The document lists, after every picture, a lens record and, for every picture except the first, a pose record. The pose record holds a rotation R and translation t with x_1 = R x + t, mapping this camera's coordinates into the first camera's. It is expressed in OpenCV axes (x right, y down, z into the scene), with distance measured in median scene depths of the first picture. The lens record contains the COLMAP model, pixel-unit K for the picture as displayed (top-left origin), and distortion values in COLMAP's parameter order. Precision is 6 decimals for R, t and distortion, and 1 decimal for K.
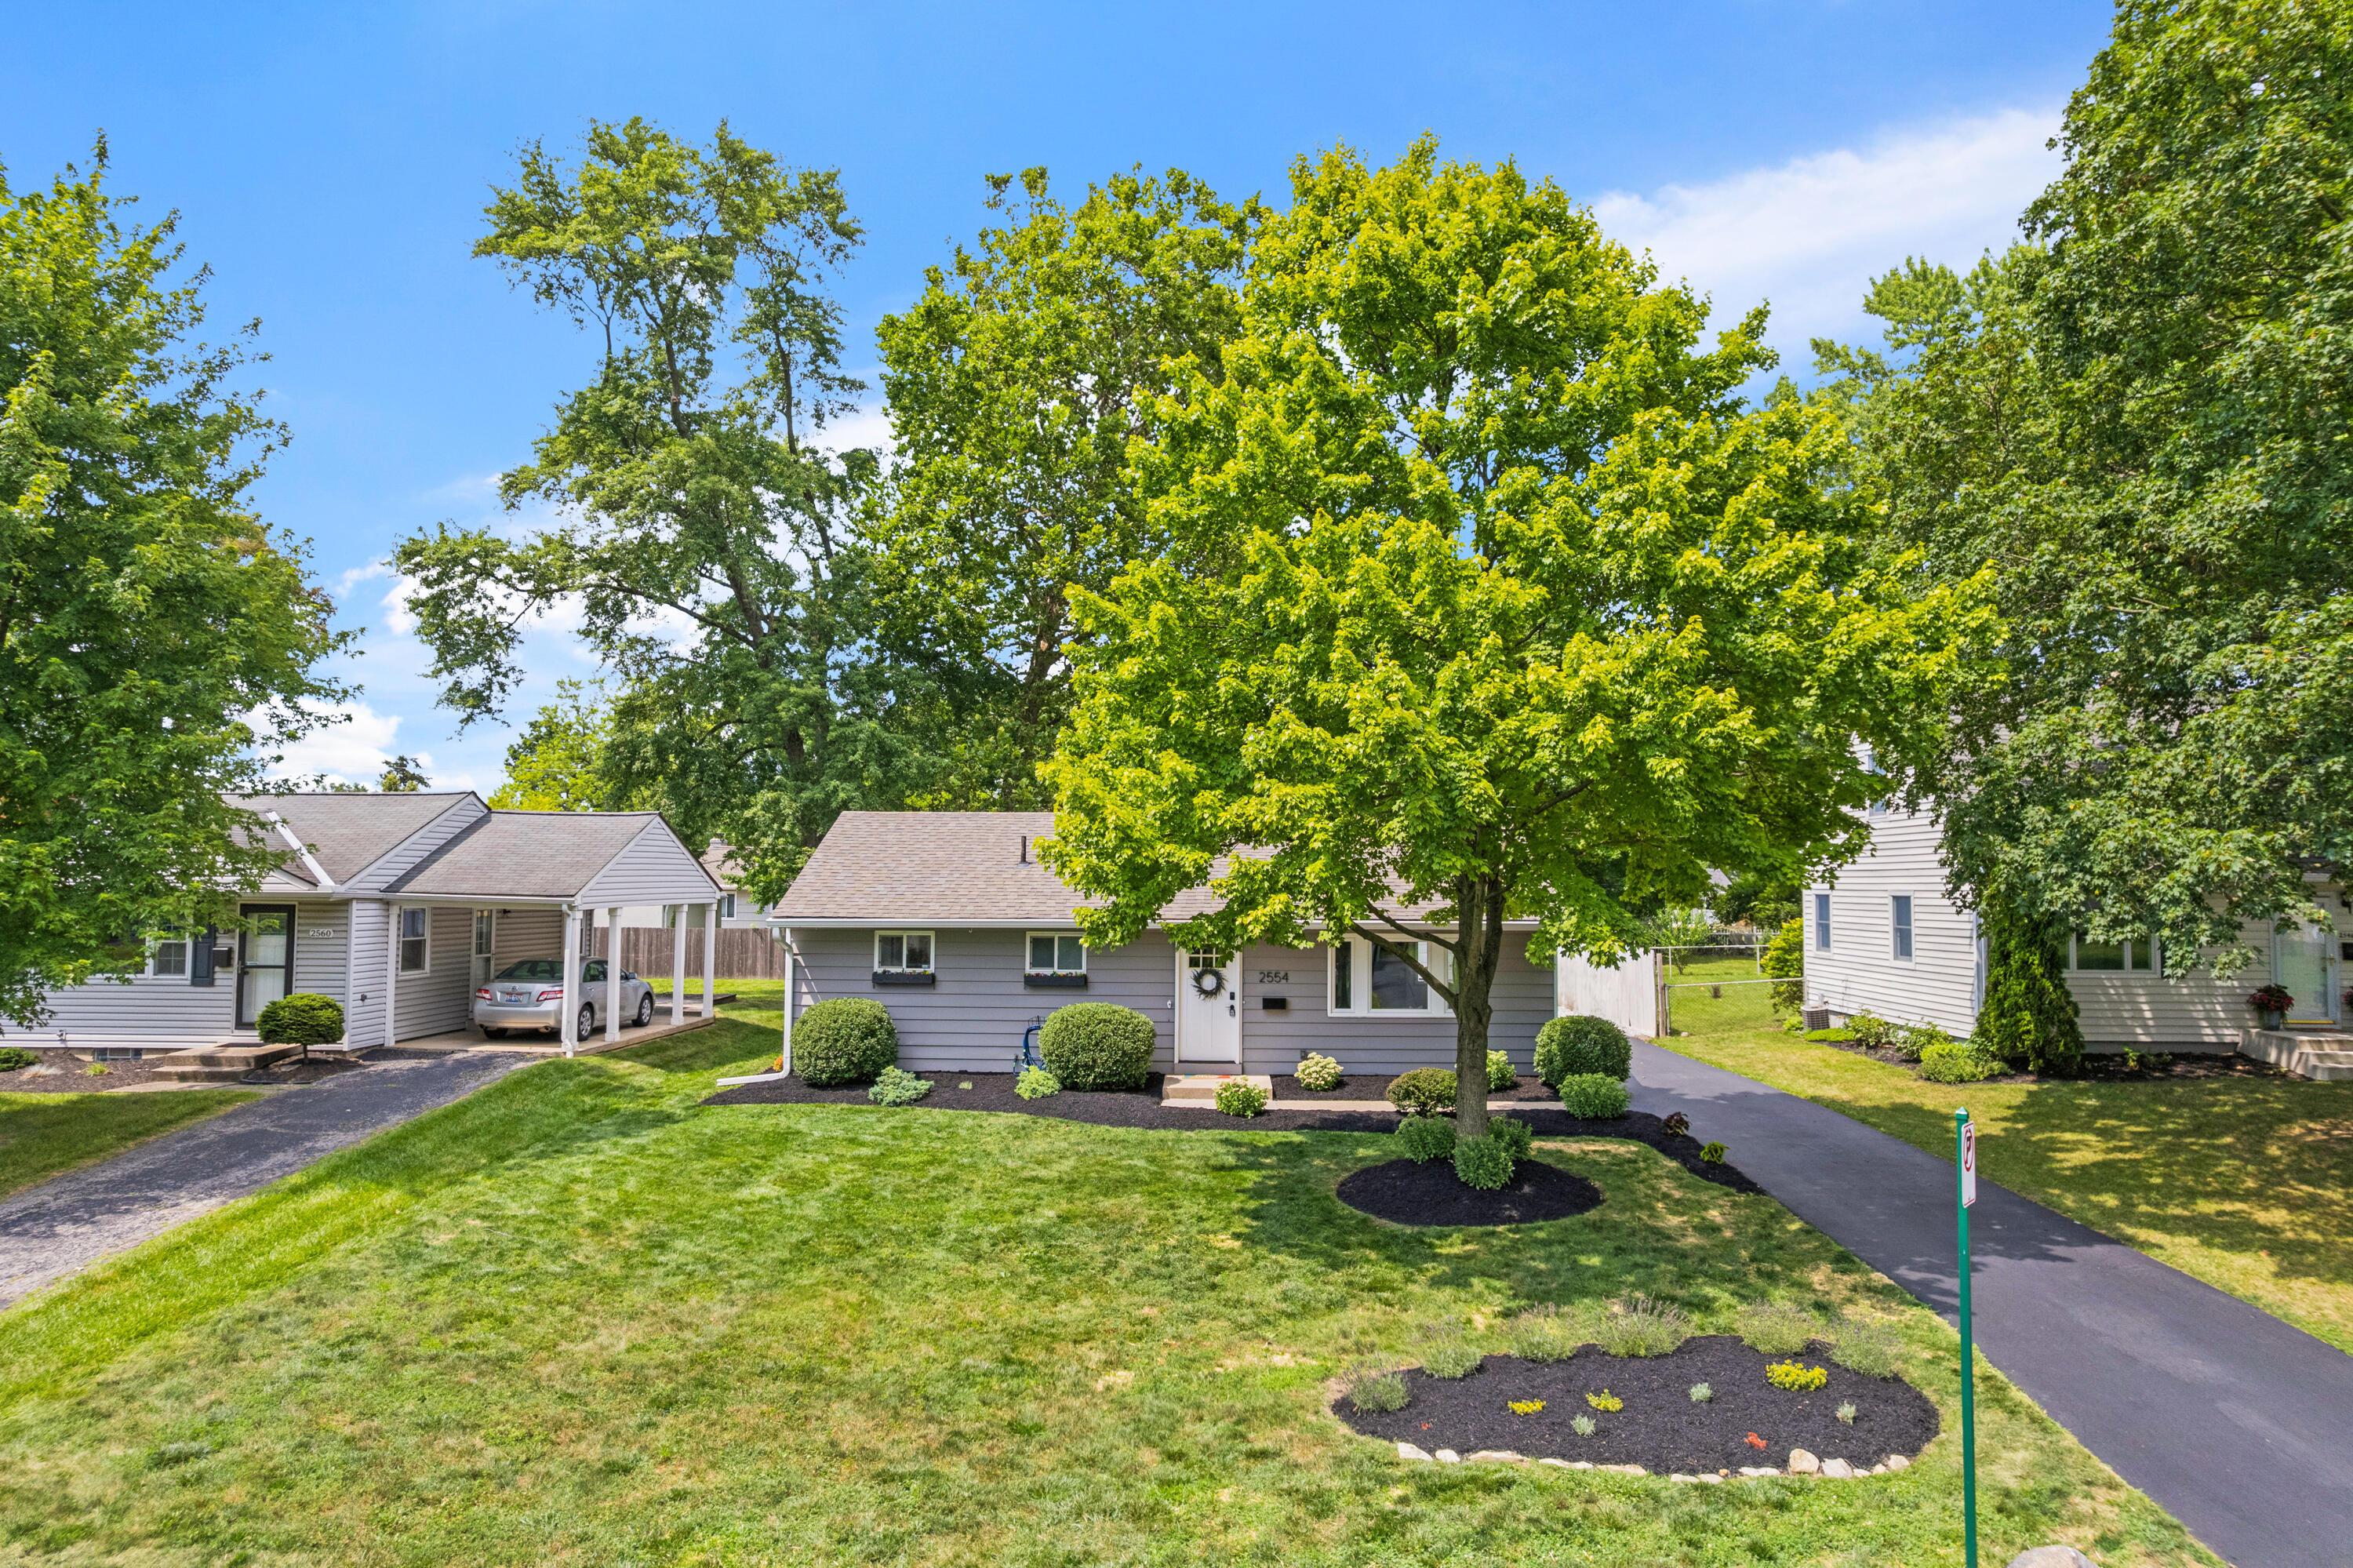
lens RADIAL K [[1504.0, 0, 1176.8], [0, 1504.0, 780.1], [0, 0, 1]] dist [-0.055907, 0.033111]
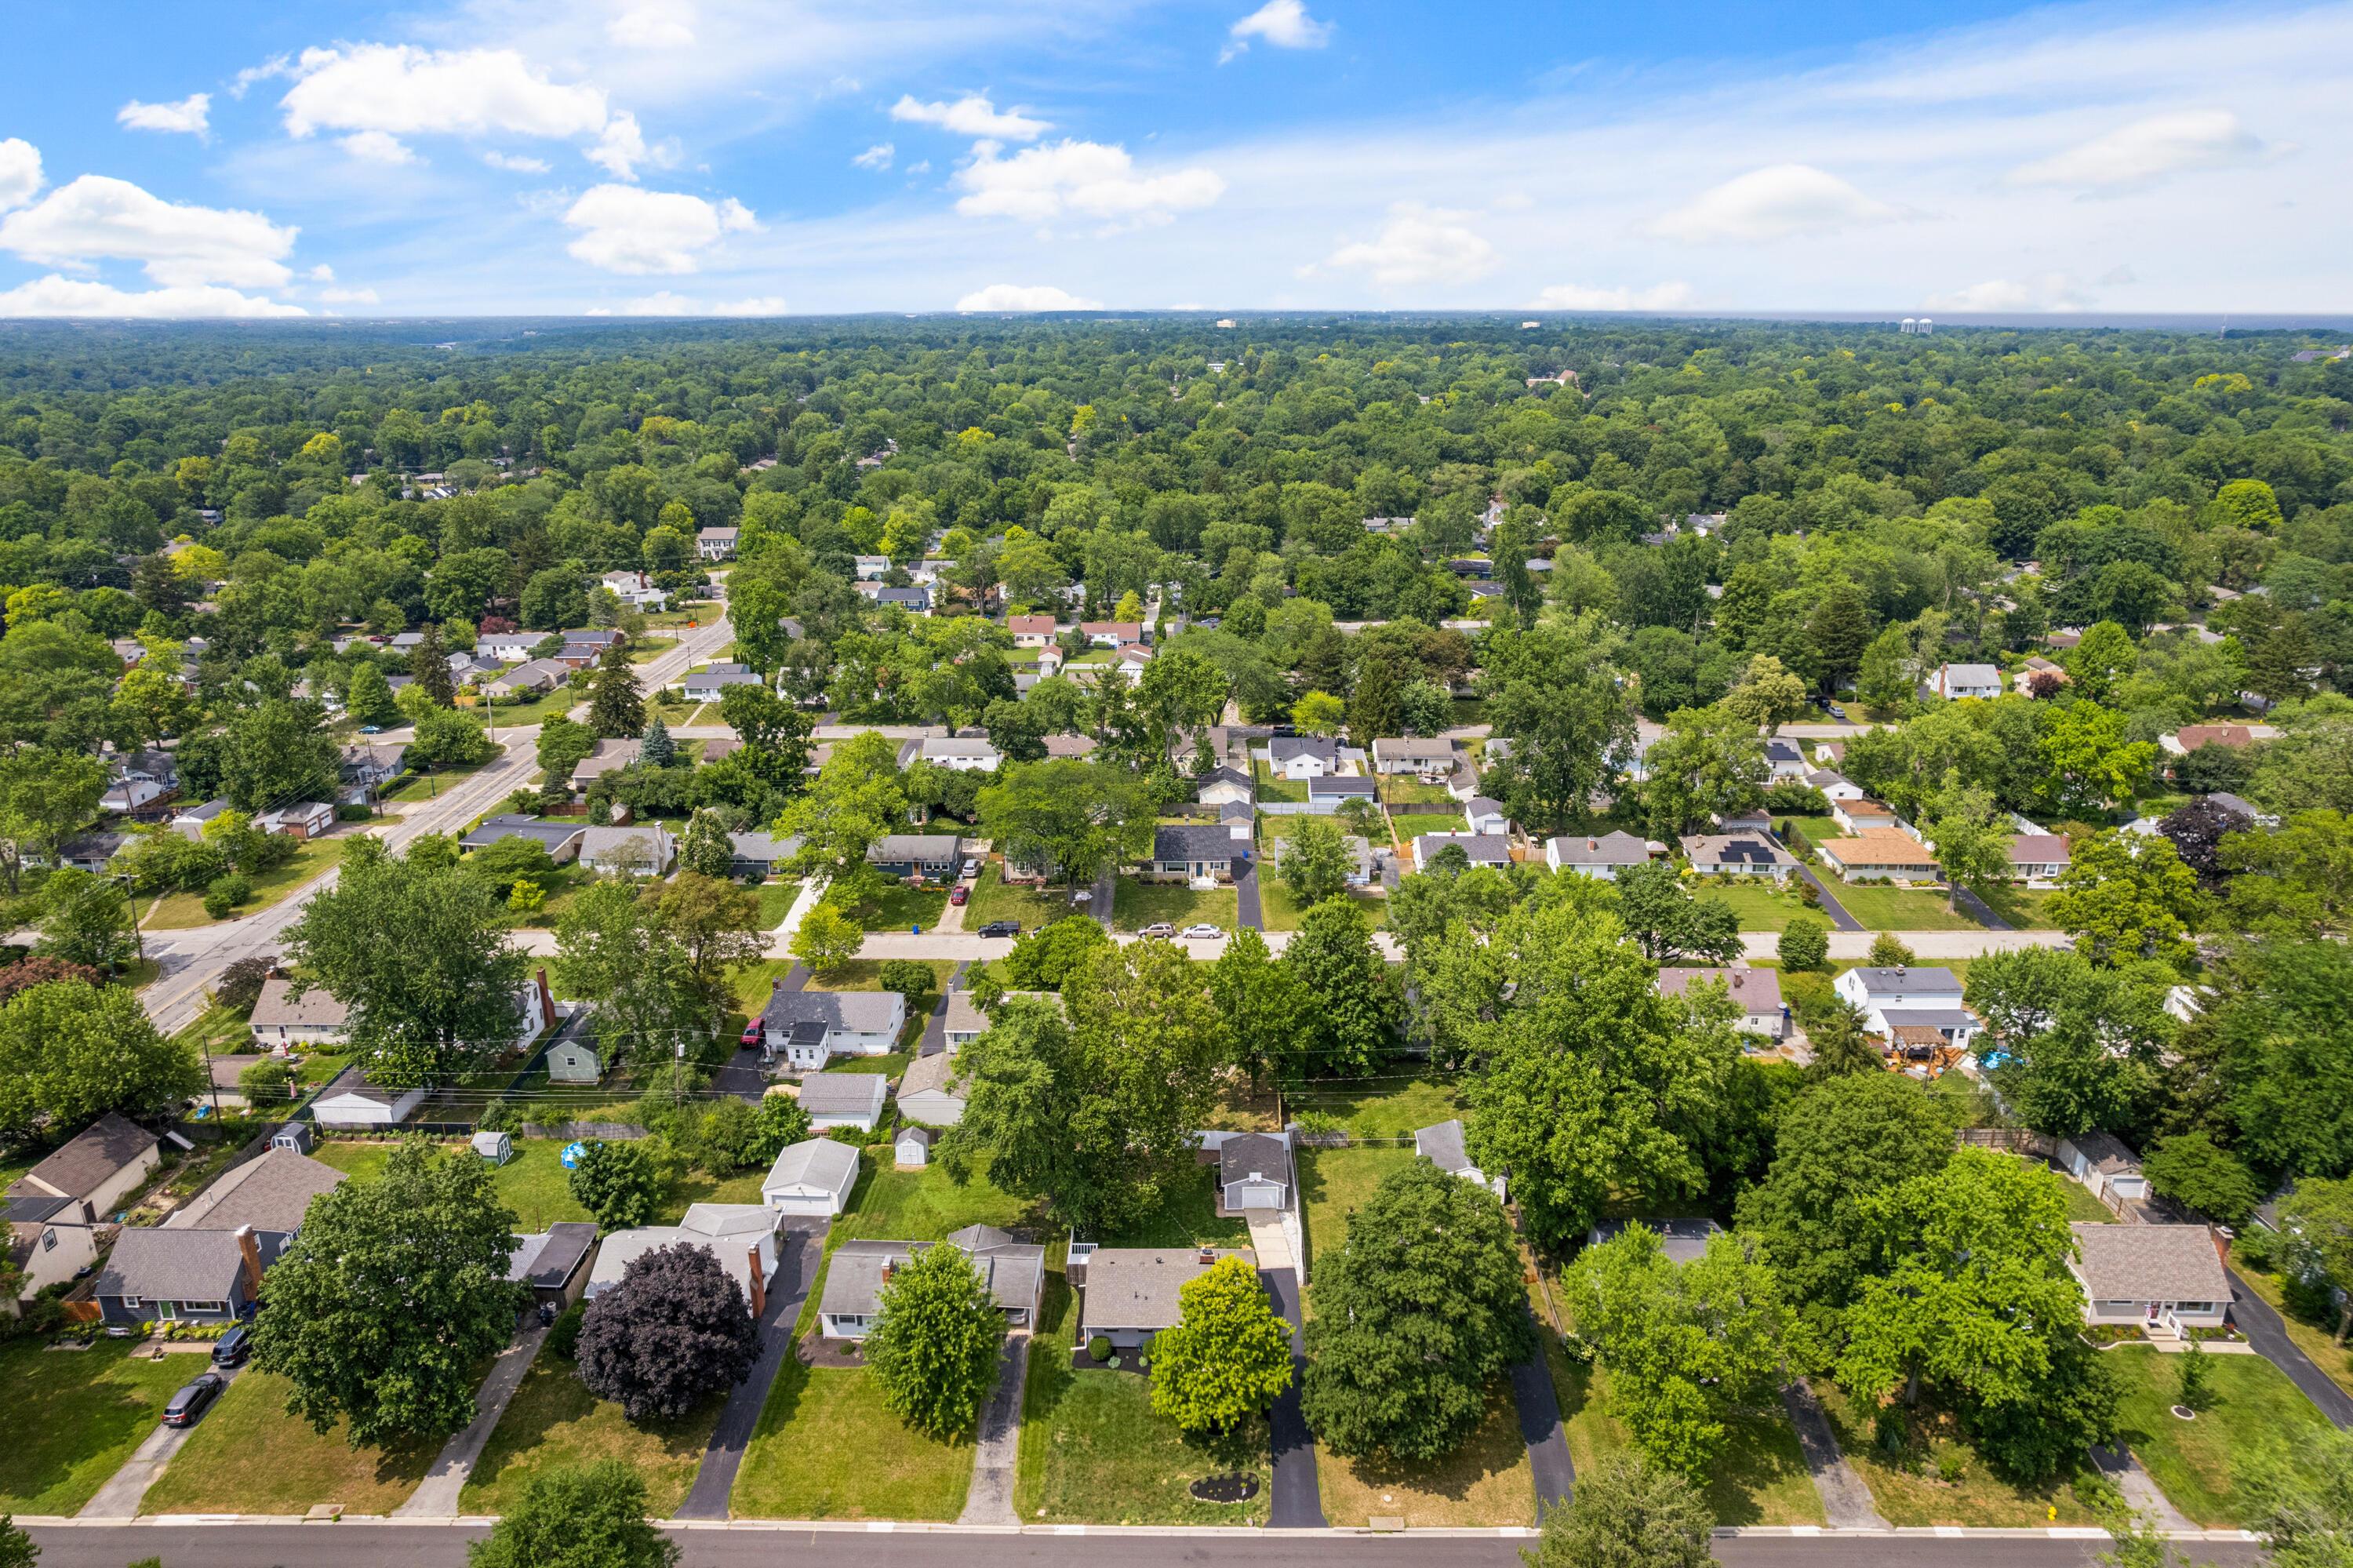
lens RADIAL K [[1504.0, 0, 1178.2], [0, 1504.0, 776.1], [0, 0, 1]] dist [-0.055907, 0.033111]
pose [[0.999989, -0.004260, -0.002165, 0.035603], [0.004749, 0.936385, 0.350942, -3.216025], [0.000532, -0.350949, 0.936395, -2.797268]]
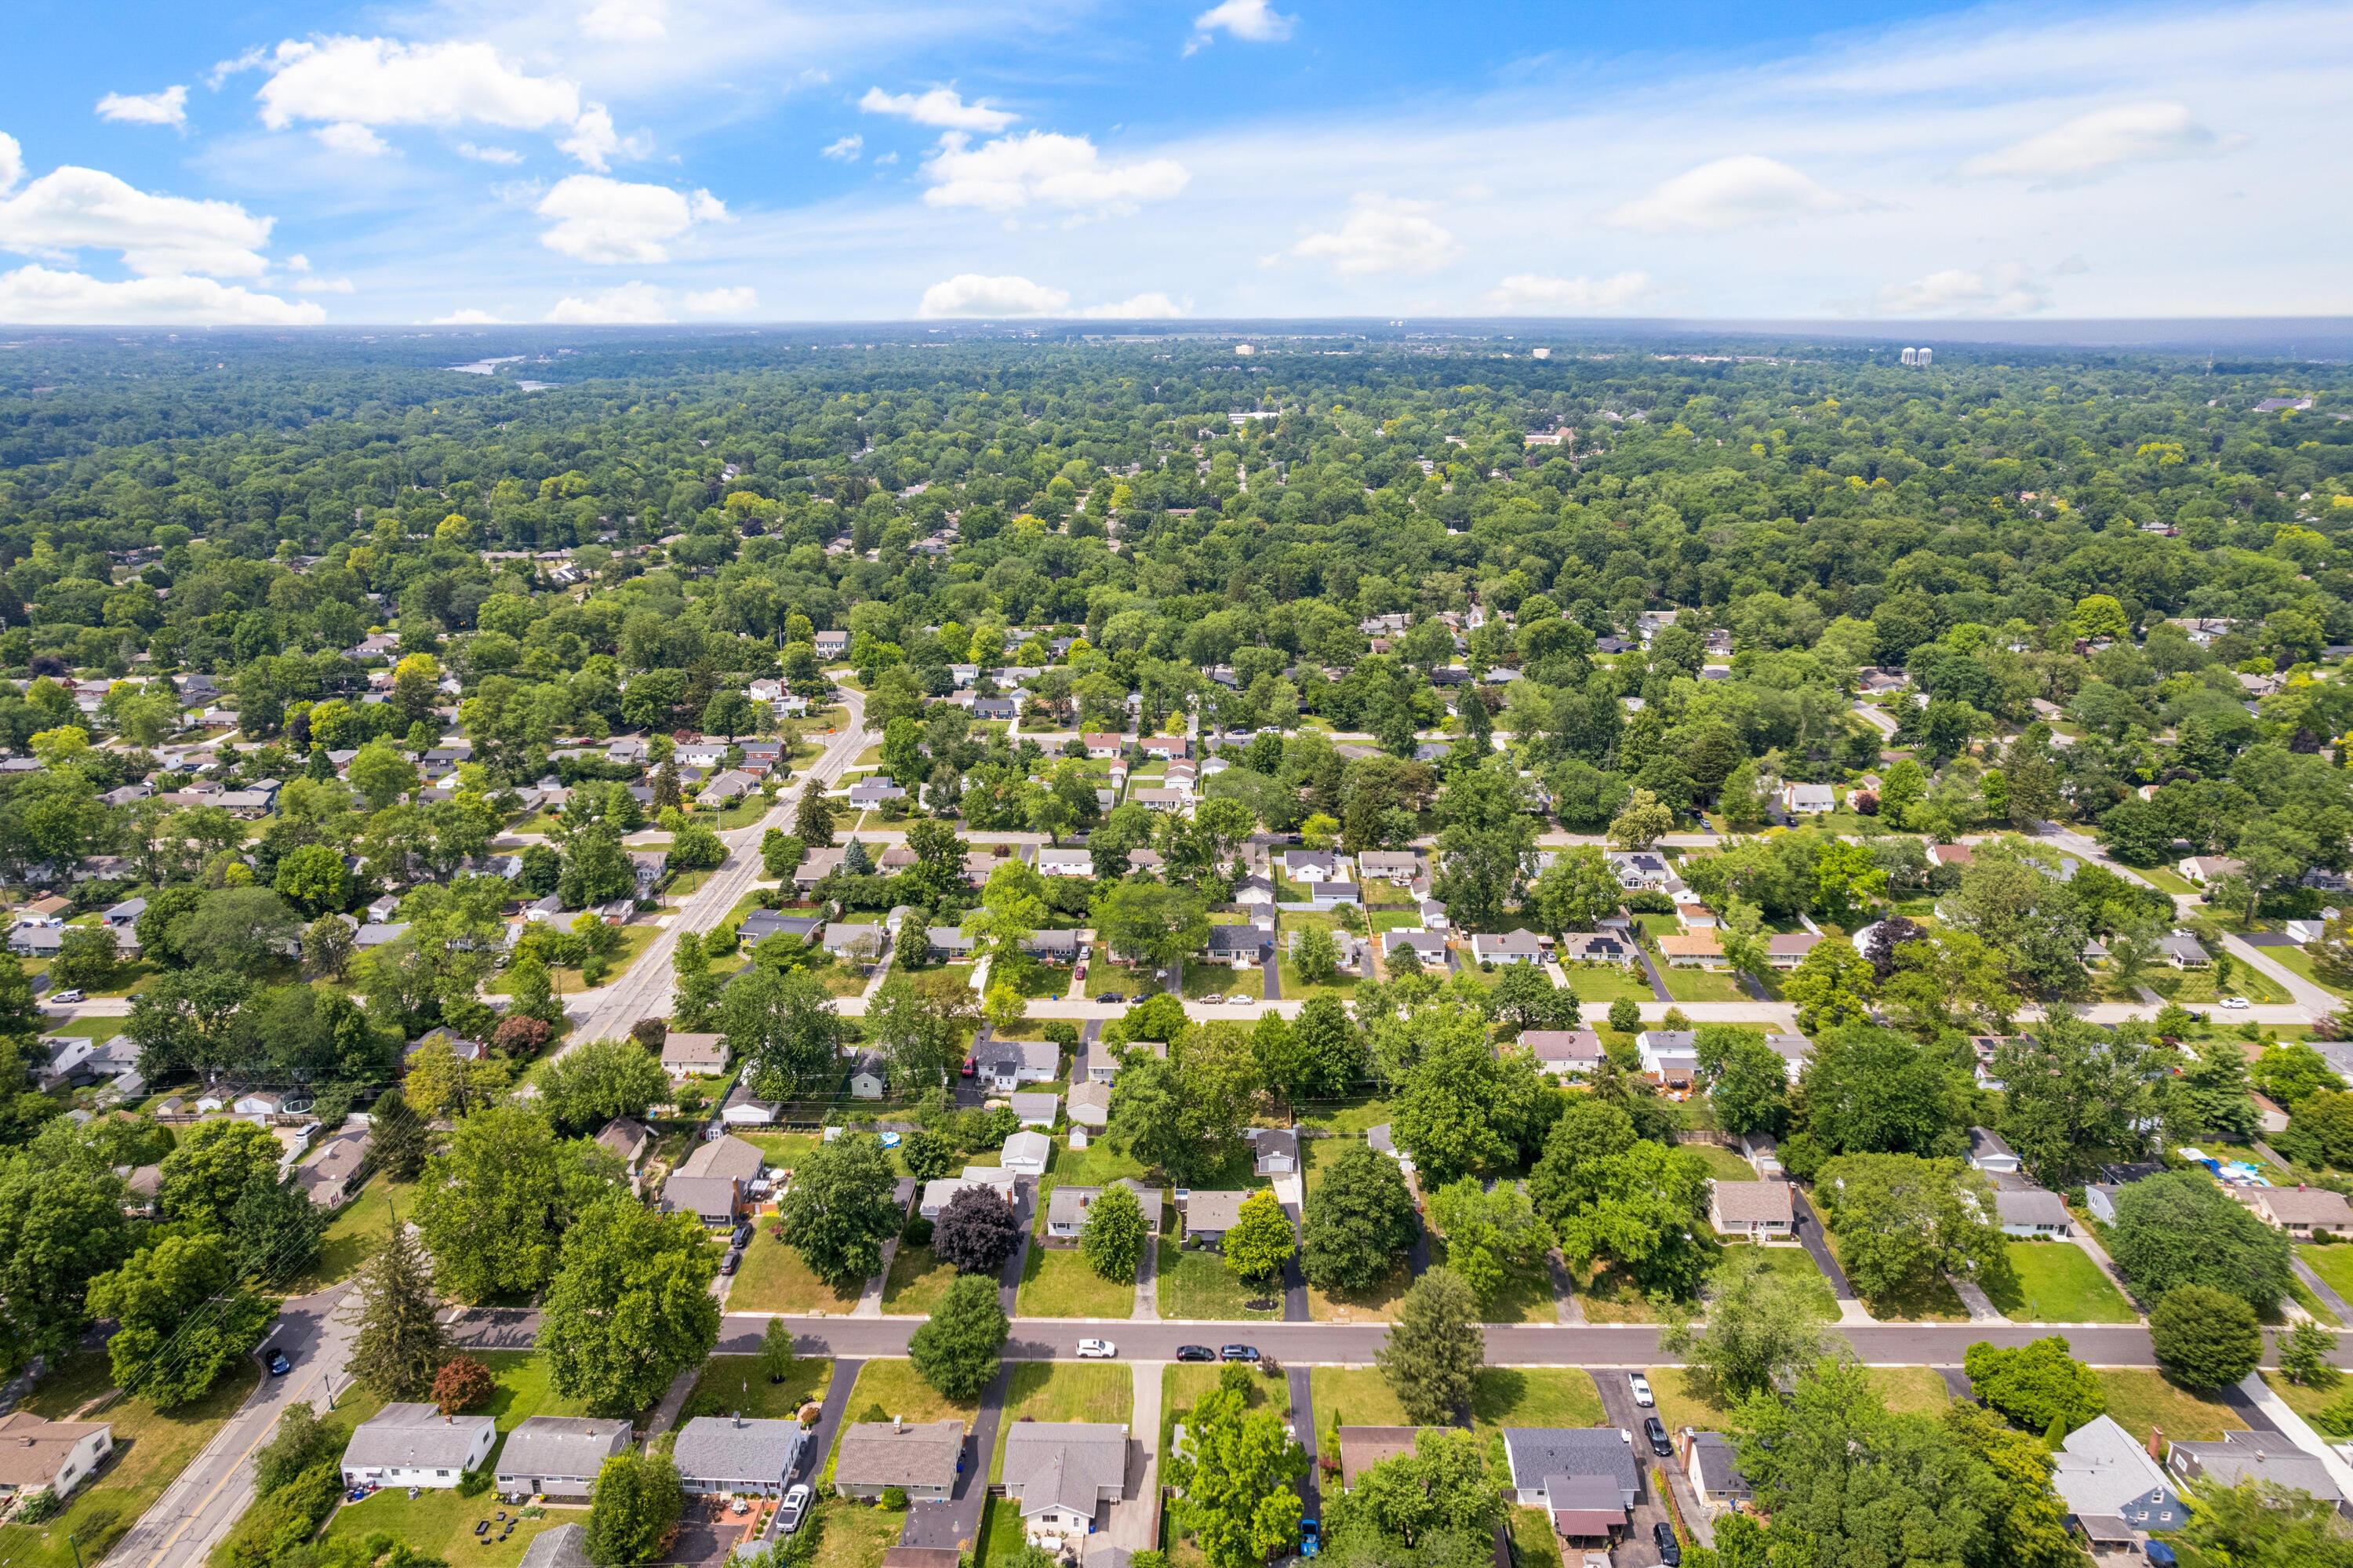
lens RADIAL K [[1504.0, 0, 1173.3], [0, 1504.0, 787.3], [0, 0, 1]] dist [-0.055907, 0.033111]
pose [[0.999873, -0.000801, -0.015927, -0.217112], [0.006430, 0.934203, 0.356683, -5.678978], [0.014594, -0.356740, 0.934090, -6.523143]]
